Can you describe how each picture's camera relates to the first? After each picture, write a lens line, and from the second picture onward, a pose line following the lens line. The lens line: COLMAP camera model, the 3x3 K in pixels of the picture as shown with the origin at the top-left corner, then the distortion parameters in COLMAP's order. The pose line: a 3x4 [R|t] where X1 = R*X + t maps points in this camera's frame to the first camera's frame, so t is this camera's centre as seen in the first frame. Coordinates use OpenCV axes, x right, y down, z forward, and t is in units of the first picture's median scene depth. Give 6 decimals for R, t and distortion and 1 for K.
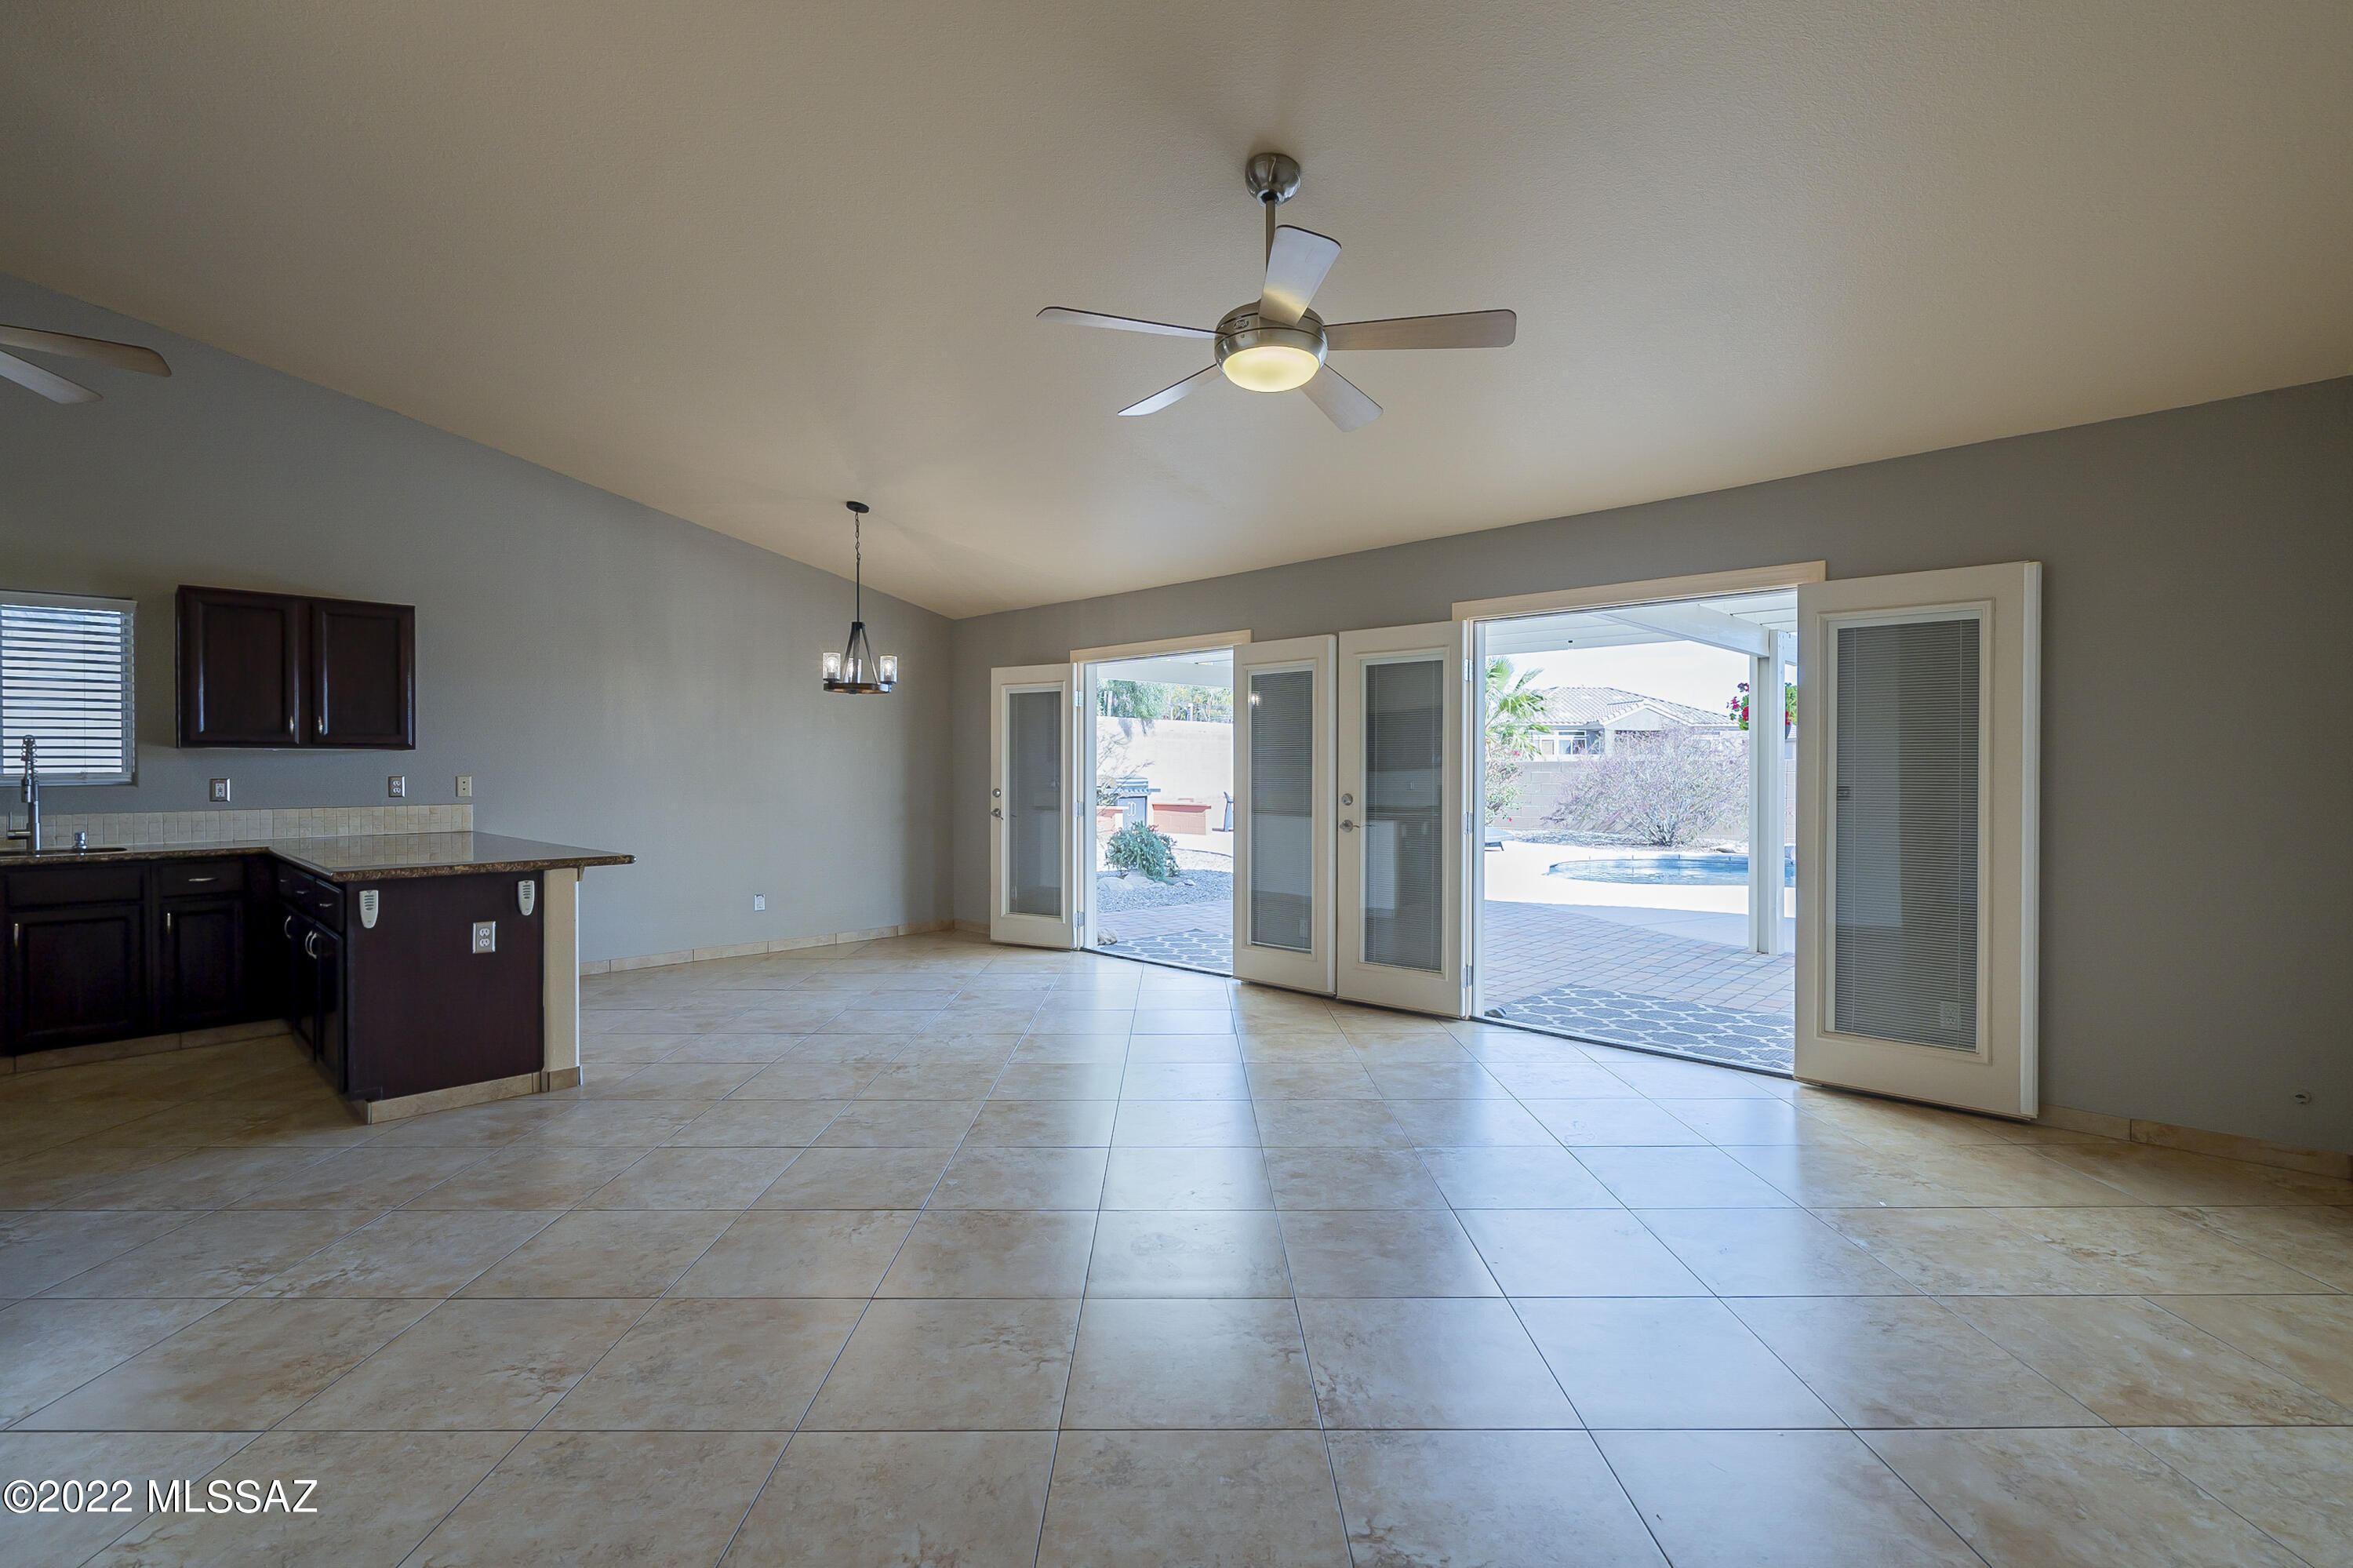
lens RADIAL K [[1089.4, 0, 1200.5], [0, 1089.4, 773.3], [0, 0, 1]] dist [-0.004061, 0.002747]
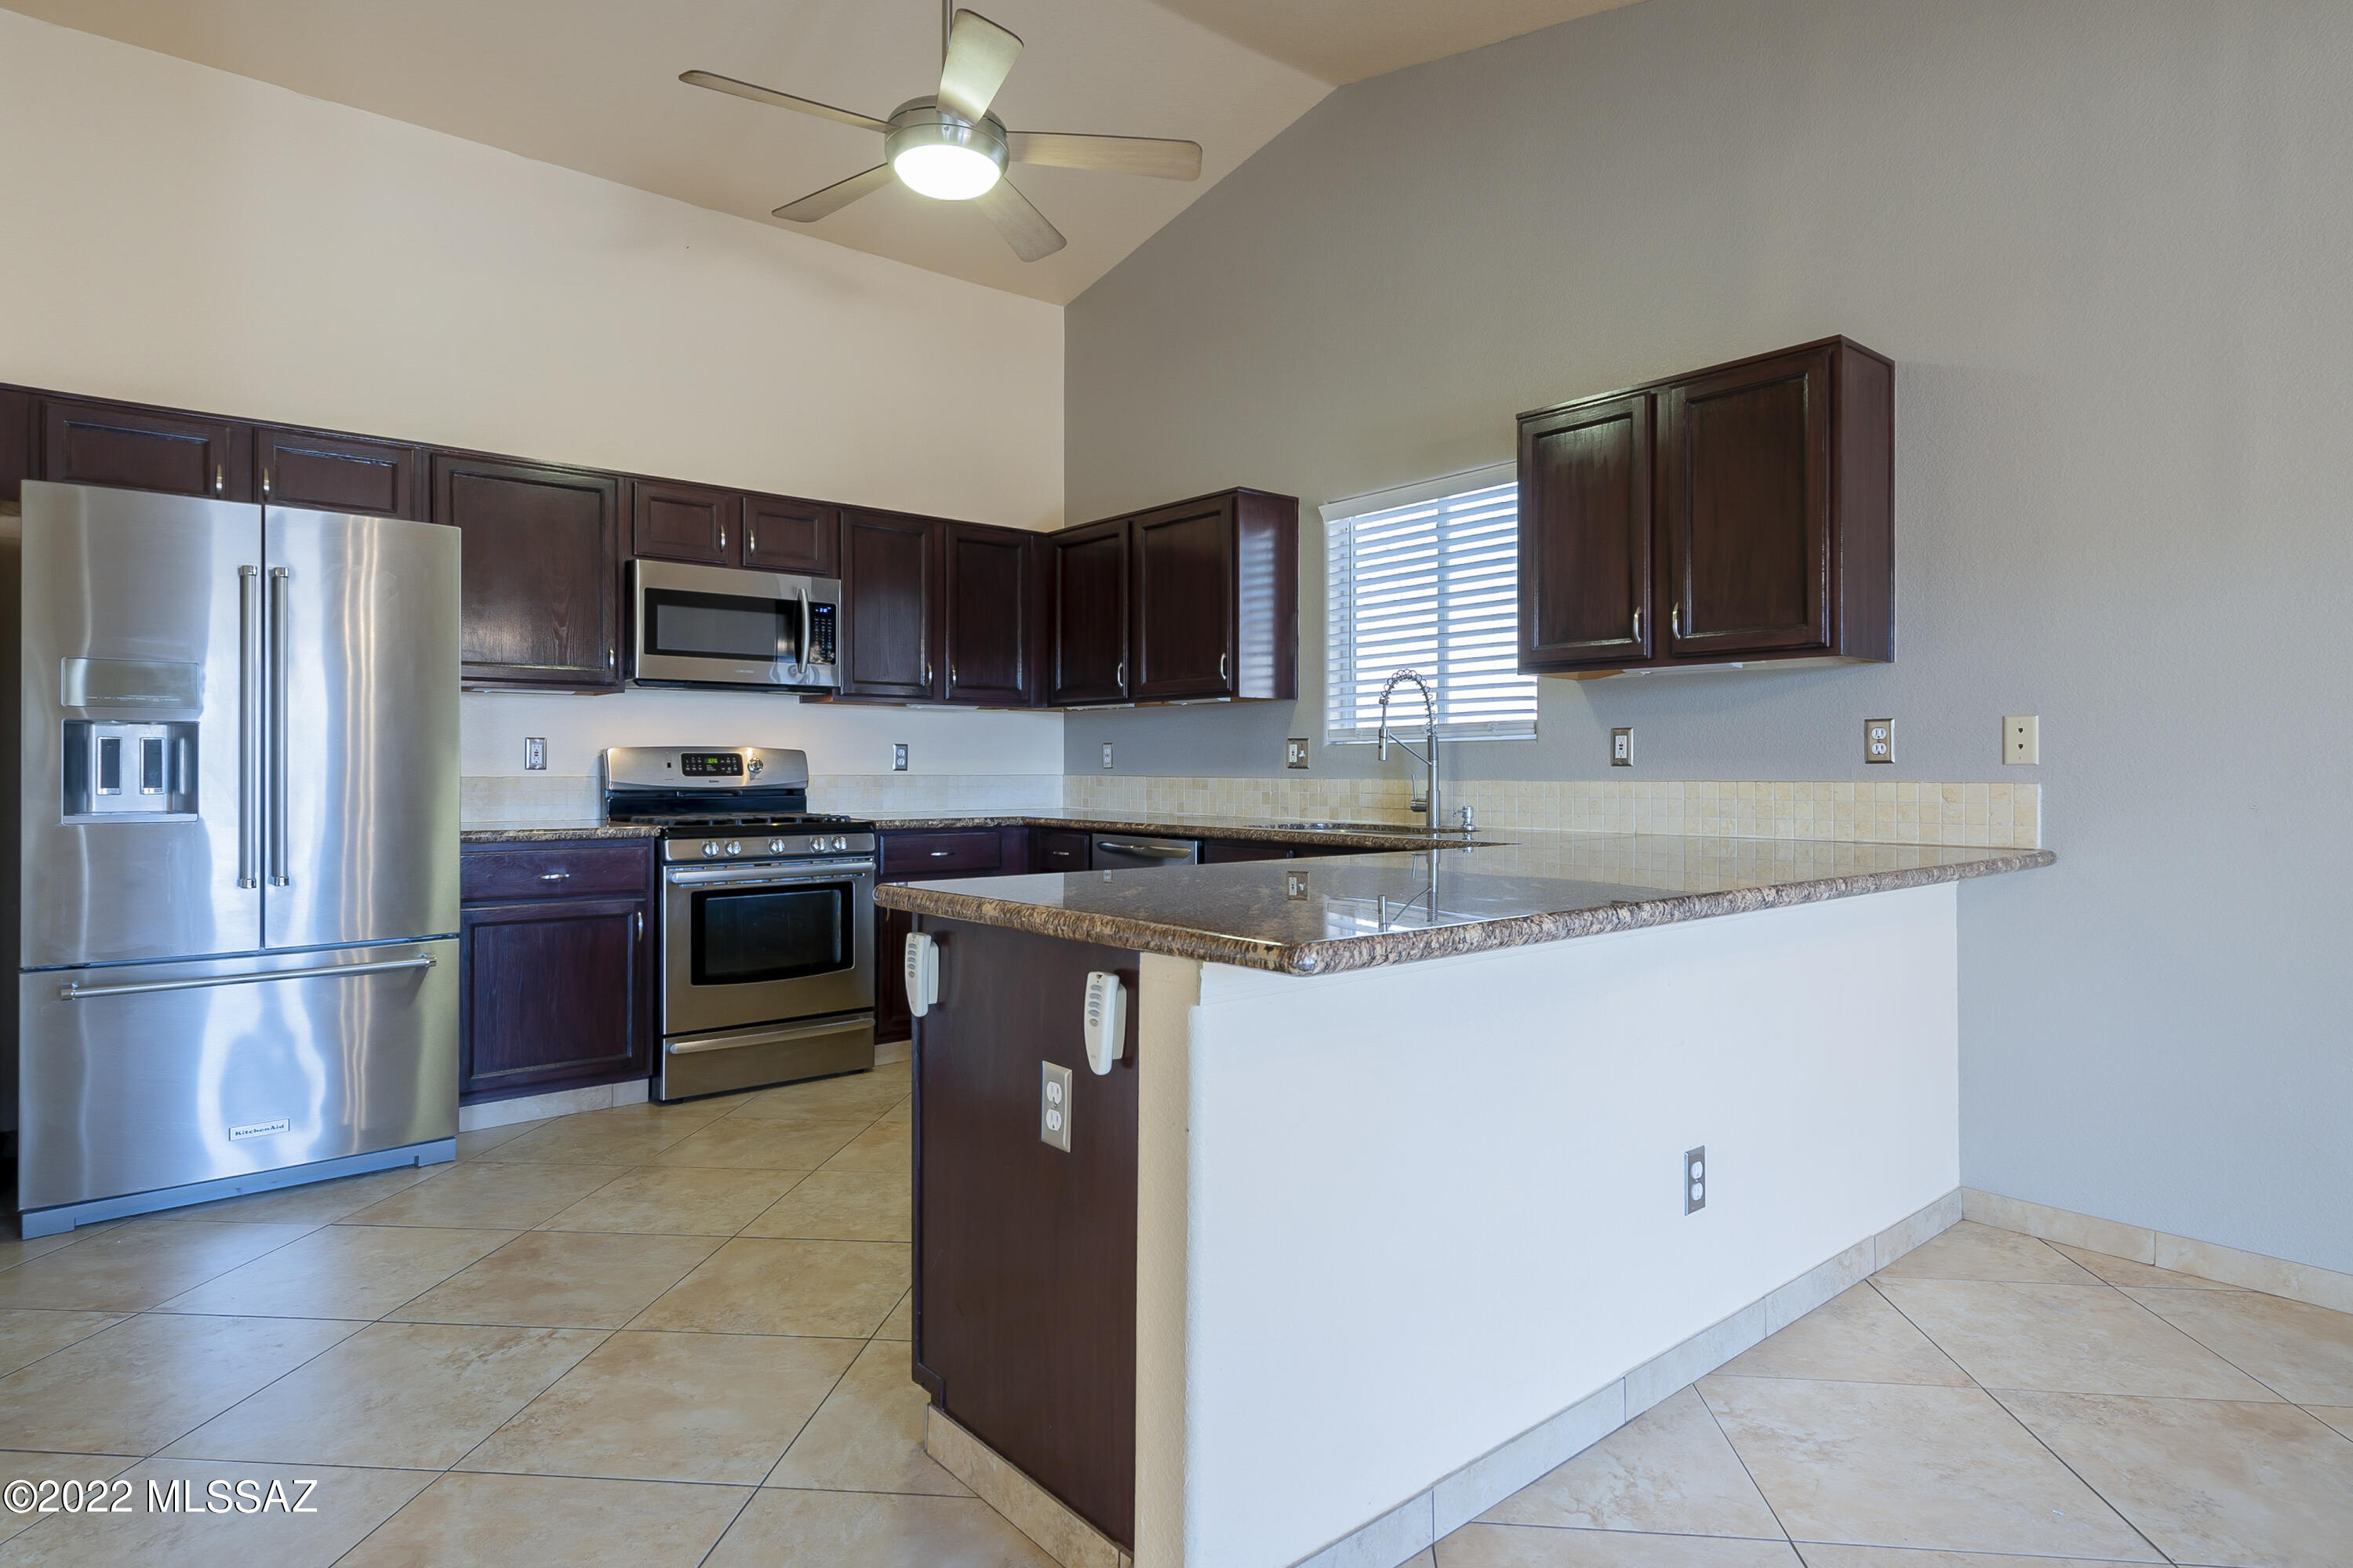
lens RADIAL K [[1304.5, 0, 1167.3], [0, 1304.5, 772.4], [0, 0, 1]] dist [0.002025, 0.000184]
pose [[-0.104780, 0.006832, -0.994472, -0.175487], [-0.002127, 0.999973, 0.007094, 0.026306], [0.994493, 0.002859, -0.104763, 0.876813]]
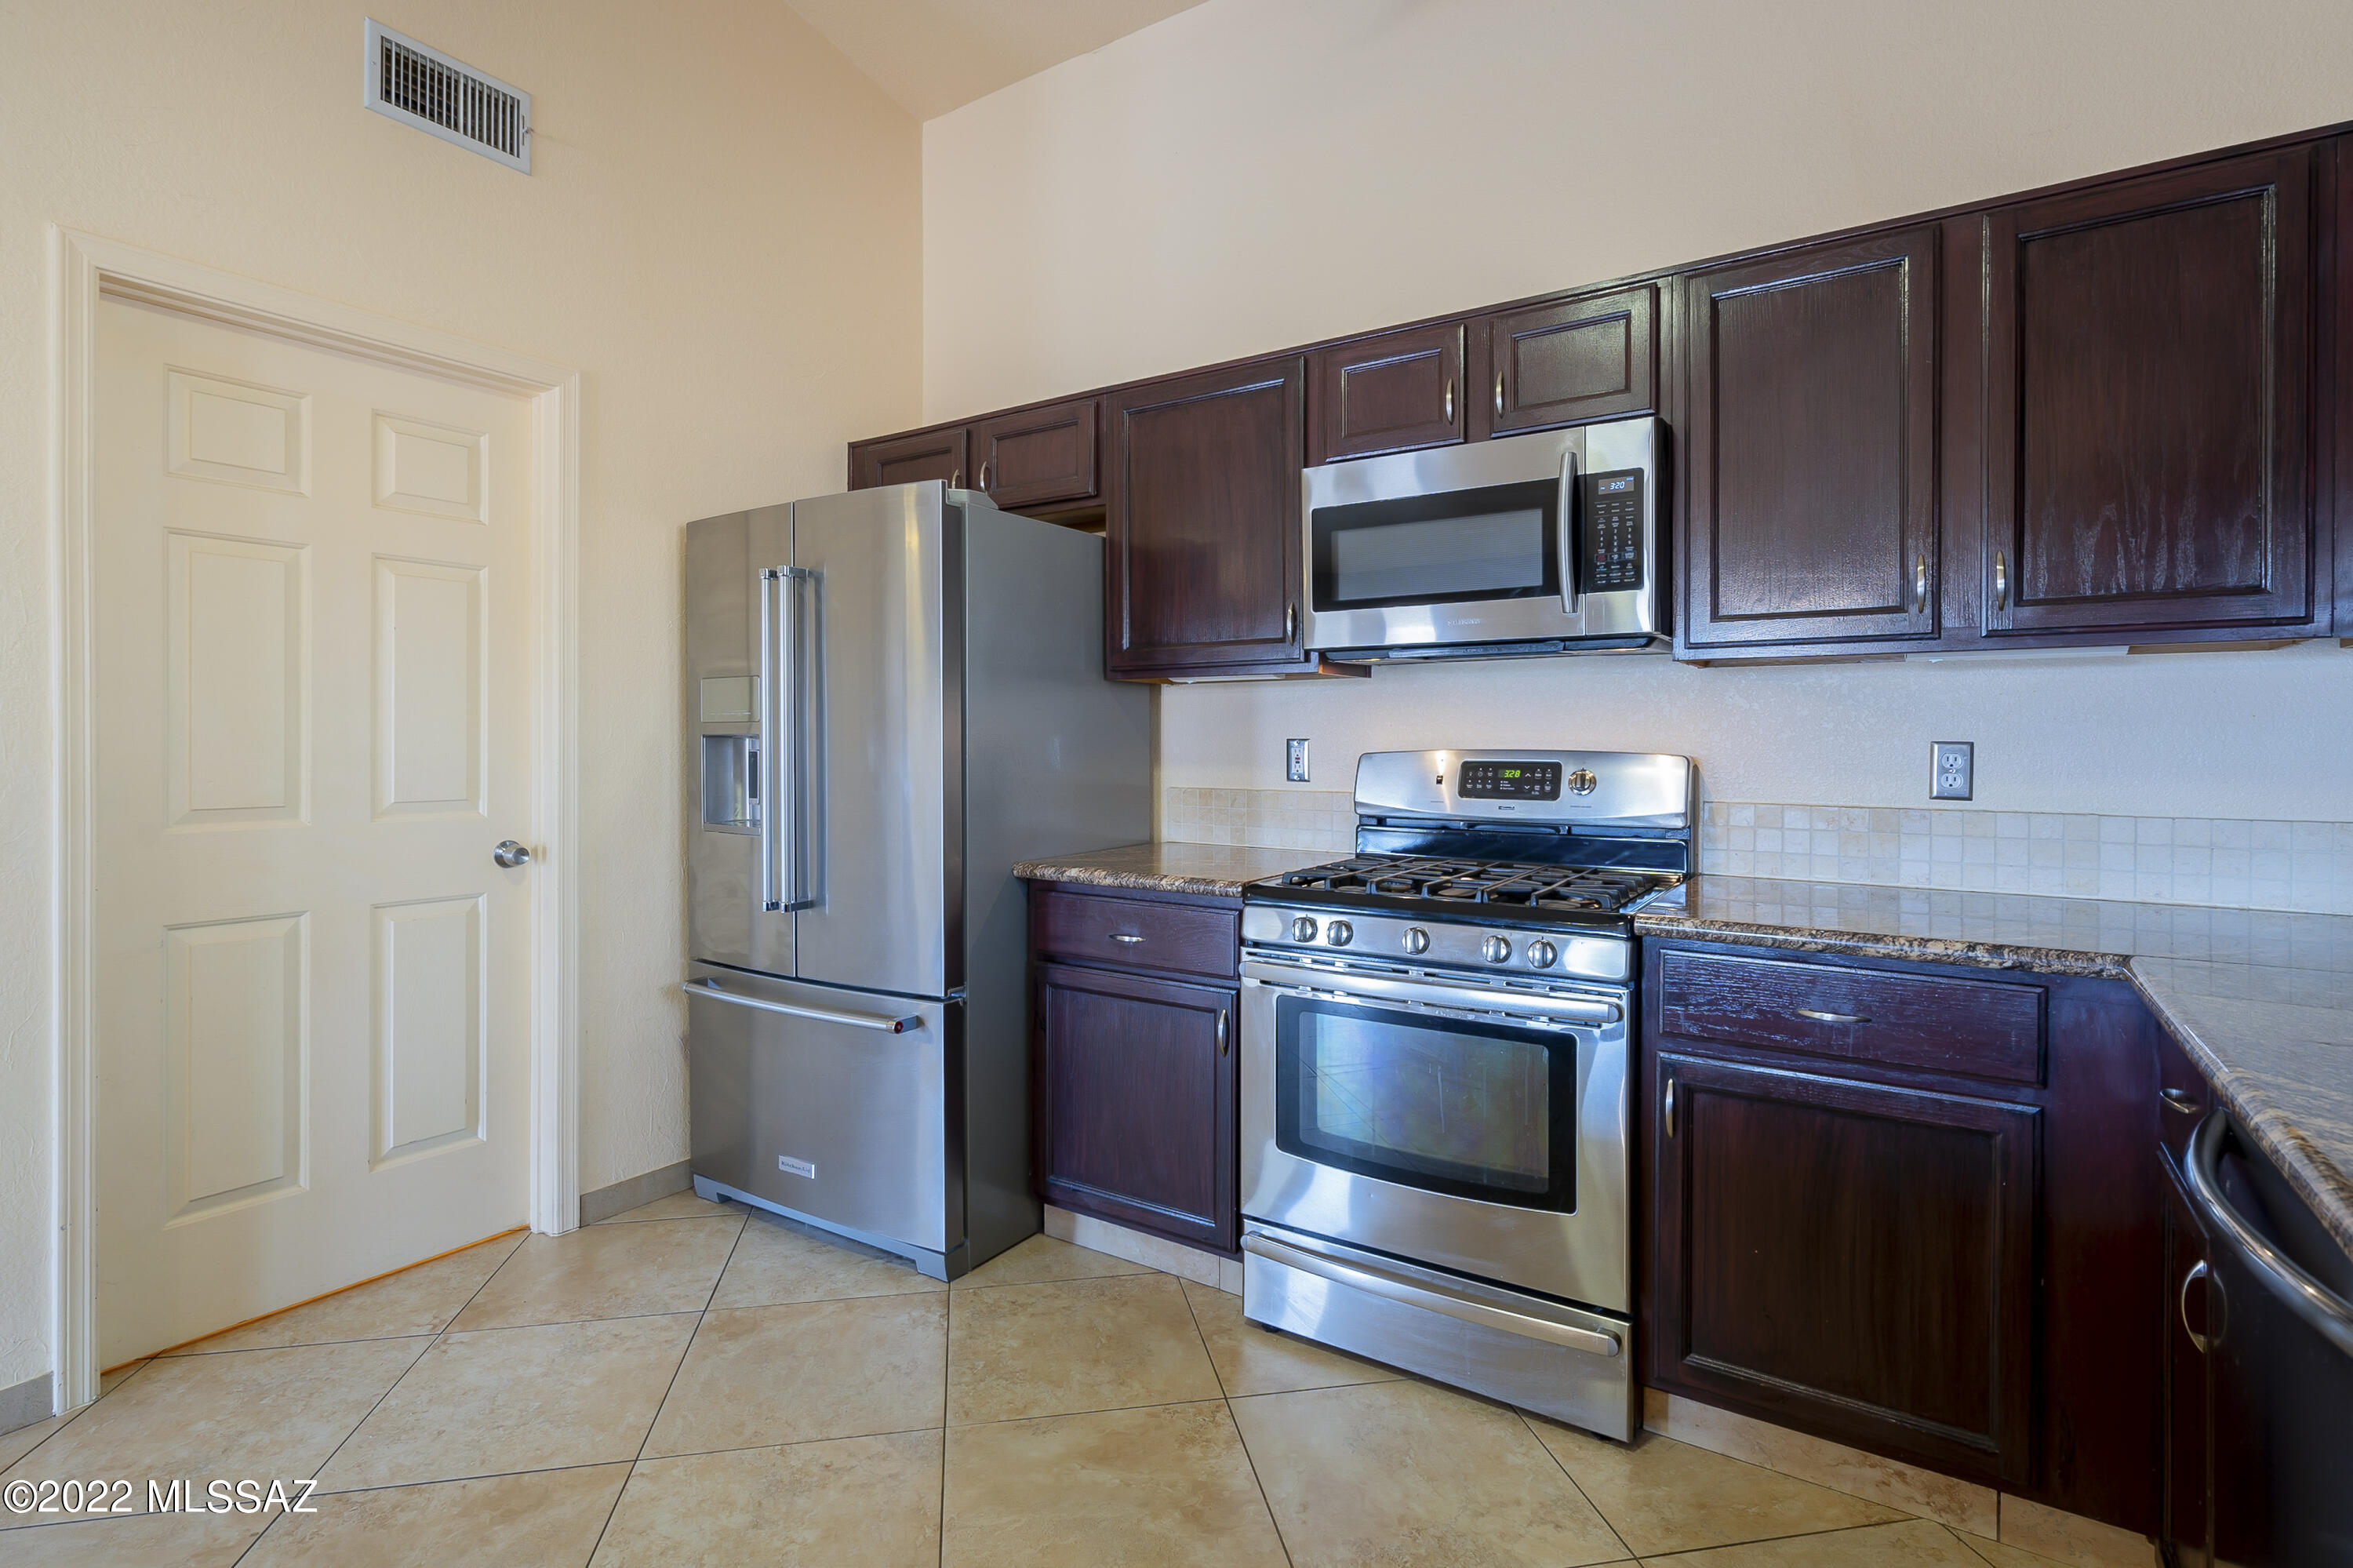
lens RADIAL K [[1131.3, 0, 1160.5], [0, 1131.3, 746.2], [0, 0, 1]] dist [-0.000872, 0.002546]
pose [[-0.983501, 0.003867, -0.180860, -0.857732], [0.002375, 0.999961, 0.008465, 0.008146], [0.180886, 0.007896, -0.983472, 0.911715]]
